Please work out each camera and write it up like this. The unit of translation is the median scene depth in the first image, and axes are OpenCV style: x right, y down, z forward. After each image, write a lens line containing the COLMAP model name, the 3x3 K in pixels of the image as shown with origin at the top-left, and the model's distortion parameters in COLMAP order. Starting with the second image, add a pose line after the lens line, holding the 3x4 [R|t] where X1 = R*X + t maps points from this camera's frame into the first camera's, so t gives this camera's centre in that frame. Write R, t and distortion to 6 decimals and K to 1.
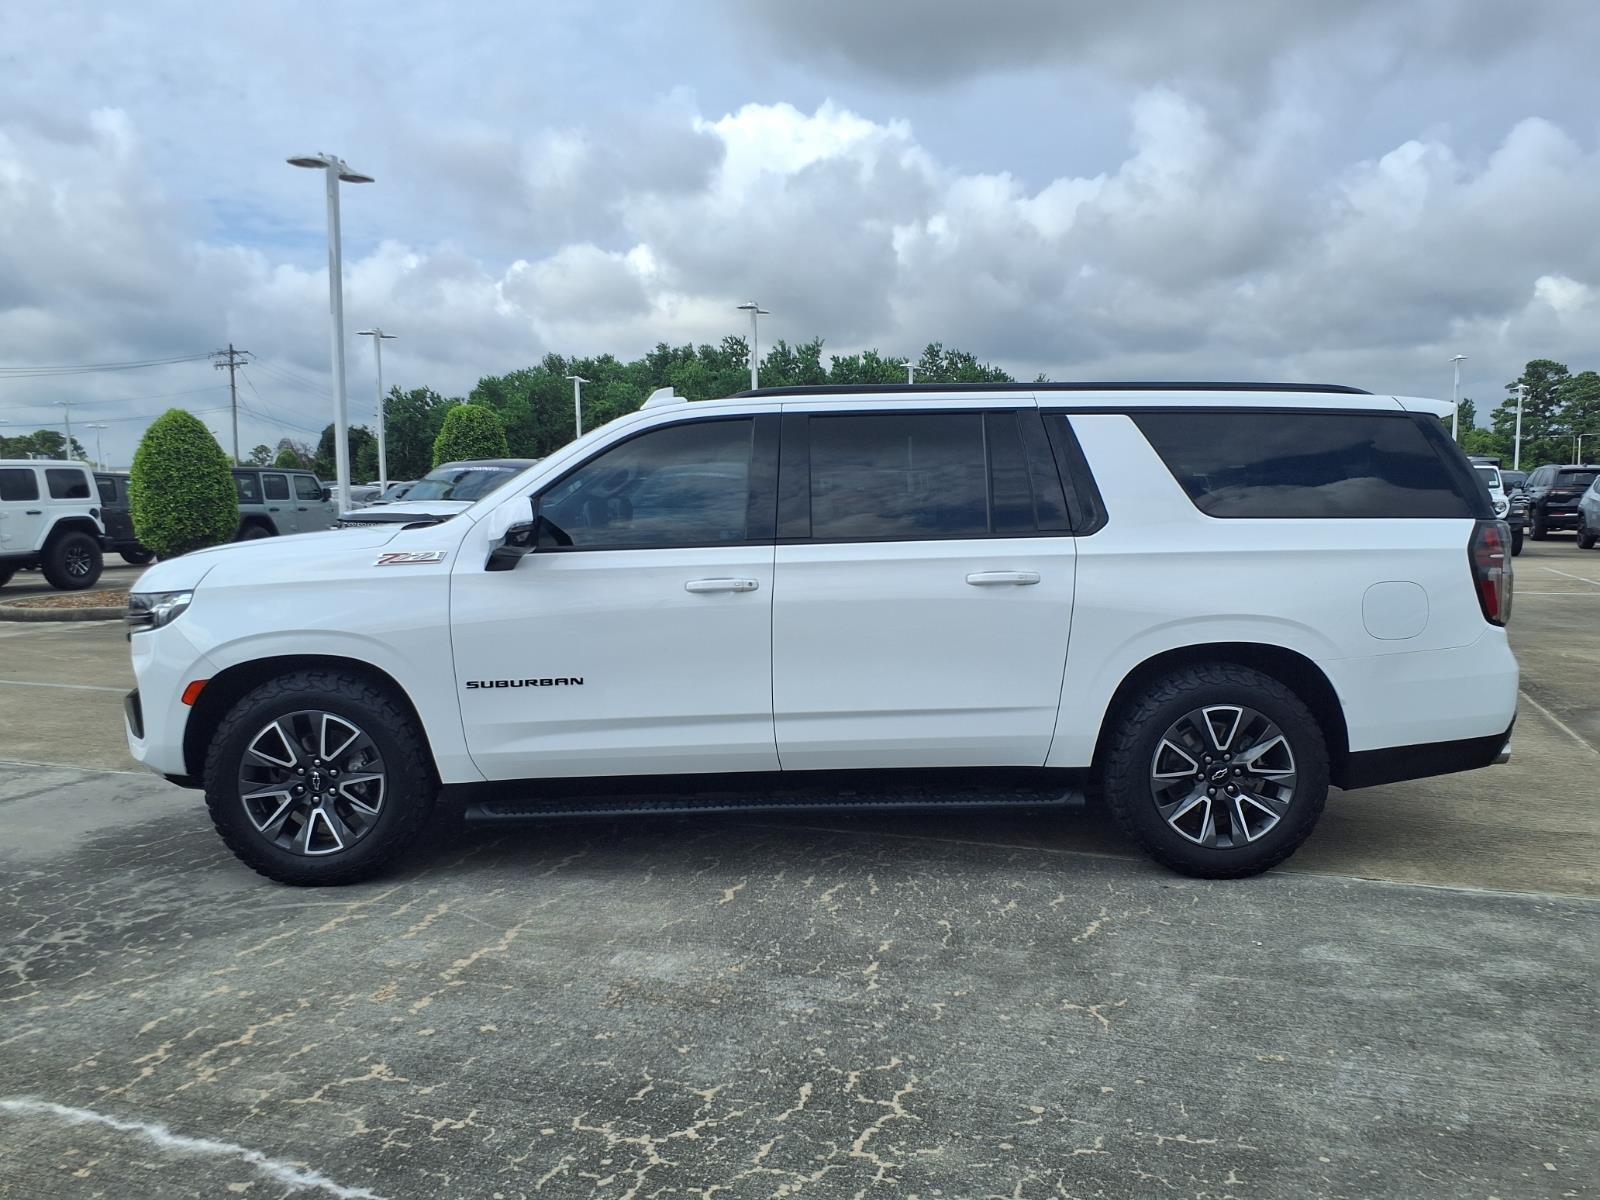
lens RADIAL K [[1260.2, 0, 798.5], [0, 1260.2, 621.2], [0, 0, 1]] dist [0.026392, -0.056108]
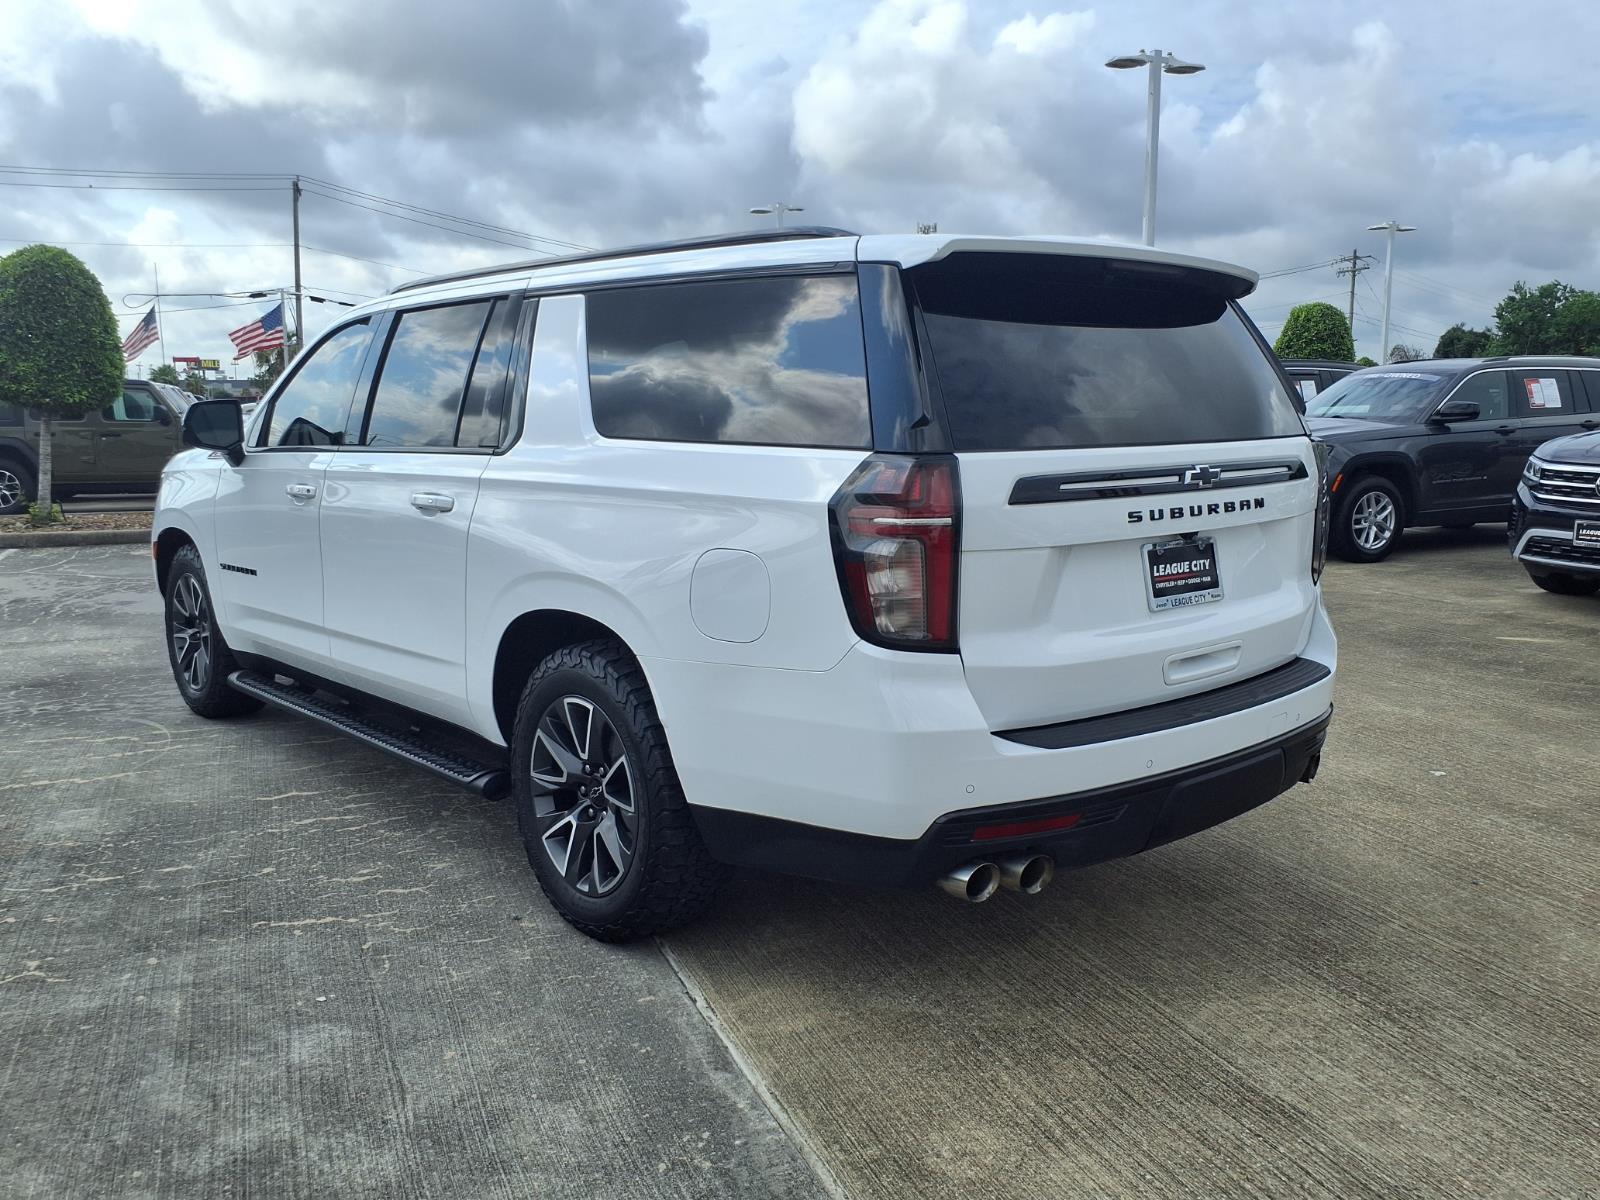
lens RADIAL K [[1285.9, 0, 837.1], [0, 1285.9, 602.5], [0, 0, 1]] dist [0.045125, -0.062282]
pose [[0.667665, 0.118081, -0.735037, 1.018189], [-0.080067, 0.993004, 0.086794, -0.065695], [0.740143, 0.000902, 0.672449, 0.648432]]
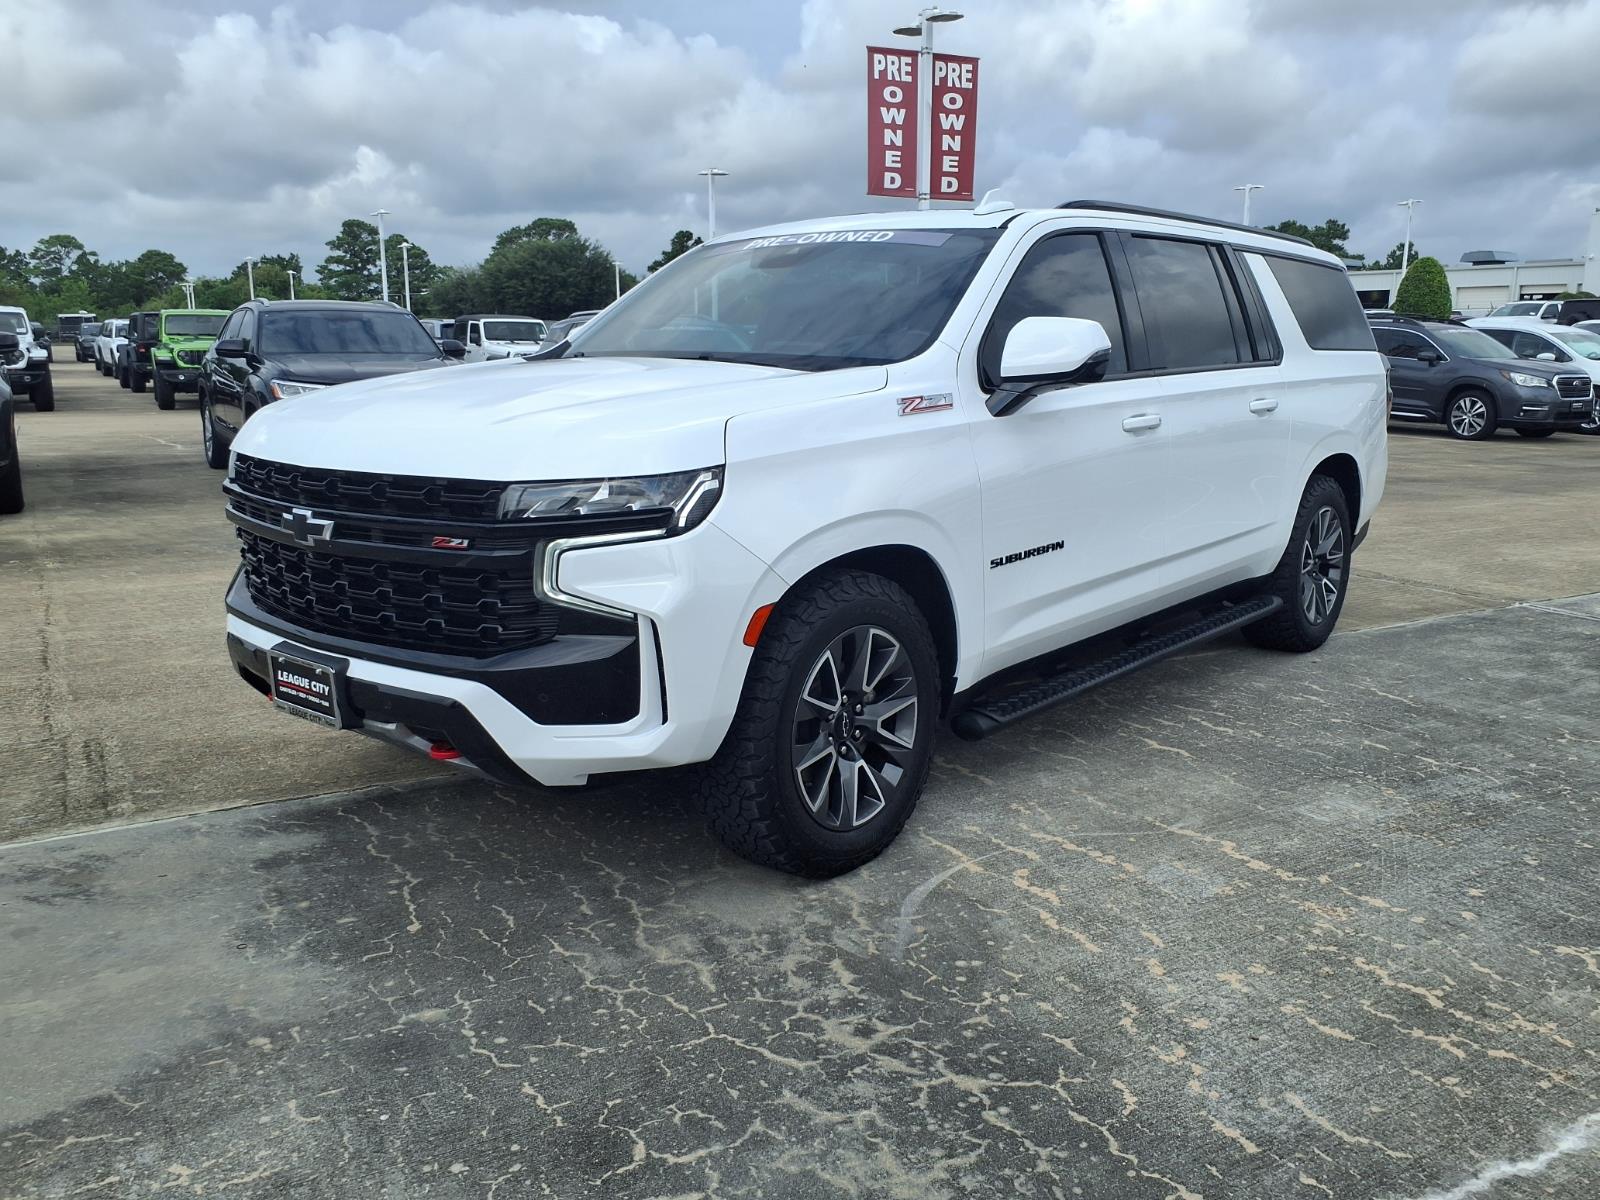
lens RADIAL K [[1301.4, 0, 763.4], [0, 1301.4, 553.9], [0, 0, 1]] dist [0.045422, -0.082702]
pose [[0.669824, -0.112835, 0.733896, -1.002543], [0.071866, 0.993598, 0.087172, -0.038604], [-0.739034, -0.005648, 0.673645, 0.578473]]
